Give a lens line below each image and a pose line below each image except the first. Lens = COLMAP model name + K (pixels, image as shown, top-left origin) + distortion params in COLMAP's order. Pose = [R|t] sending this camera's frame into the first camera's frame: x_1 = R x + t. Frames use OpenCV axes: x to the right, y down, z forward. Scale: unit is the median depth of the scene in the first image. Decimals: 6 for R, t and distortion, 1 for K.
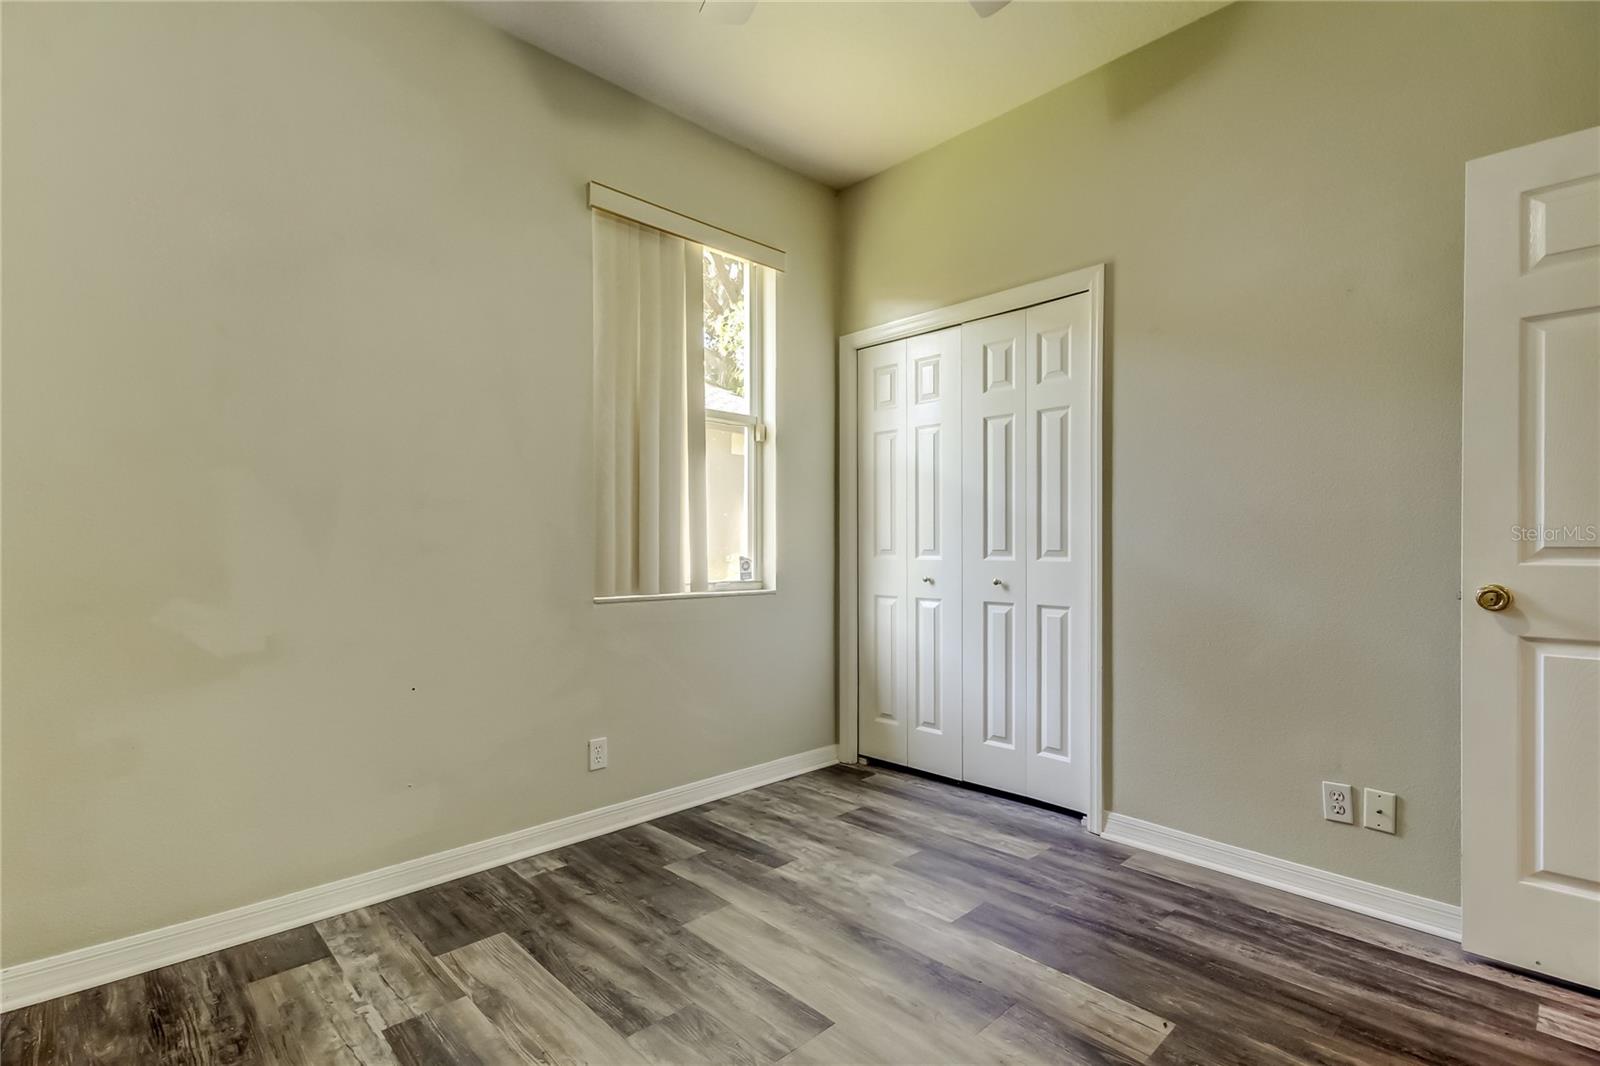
lens RADIAL K [[742.5, 0, 800.5], [0, 742.5, 553.4], [0, 0, 1]] dist [0.001854, -0.000609]
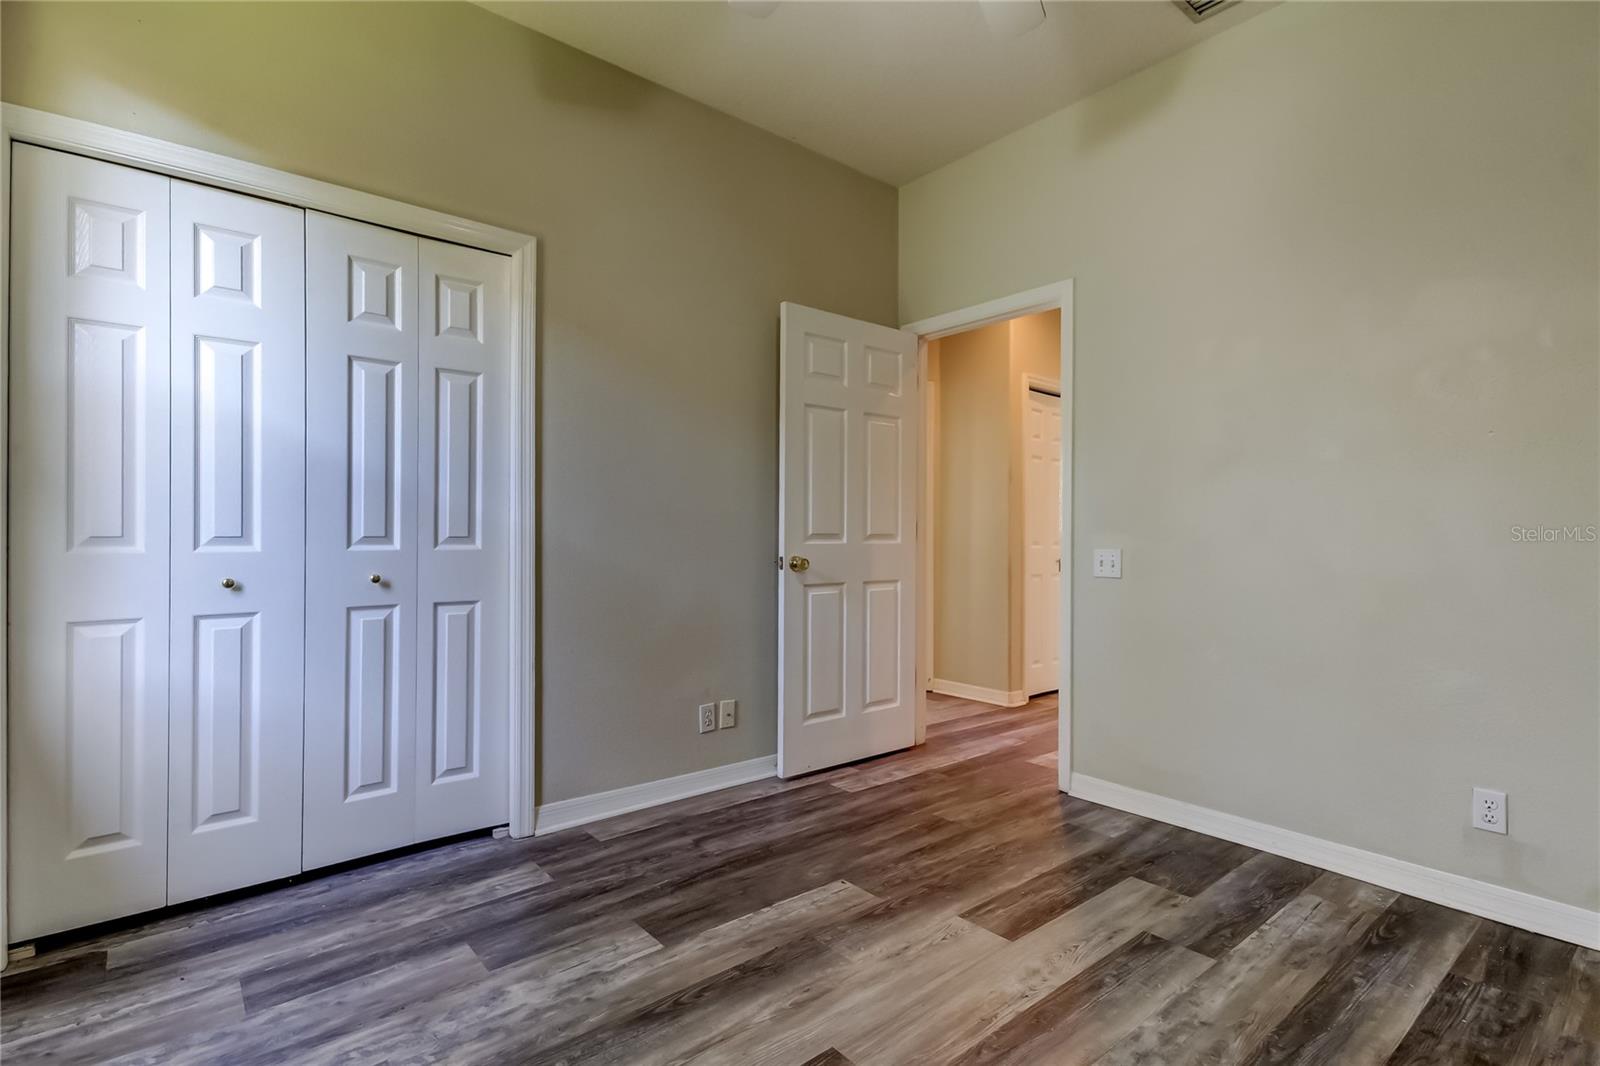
lens RADIAL K [[759.4, 0, 796.0], [0, 759.4, 540.4], [0, 0, 1]] dist [0.022598, -0.009124]
pose [[0.069628, -0.006135, 0.997554, -0.554955], [0.006788, 0.999961, 0.005676, -0.002480], [-0.997550, 0.006376, 0.069667, 0.599721]]
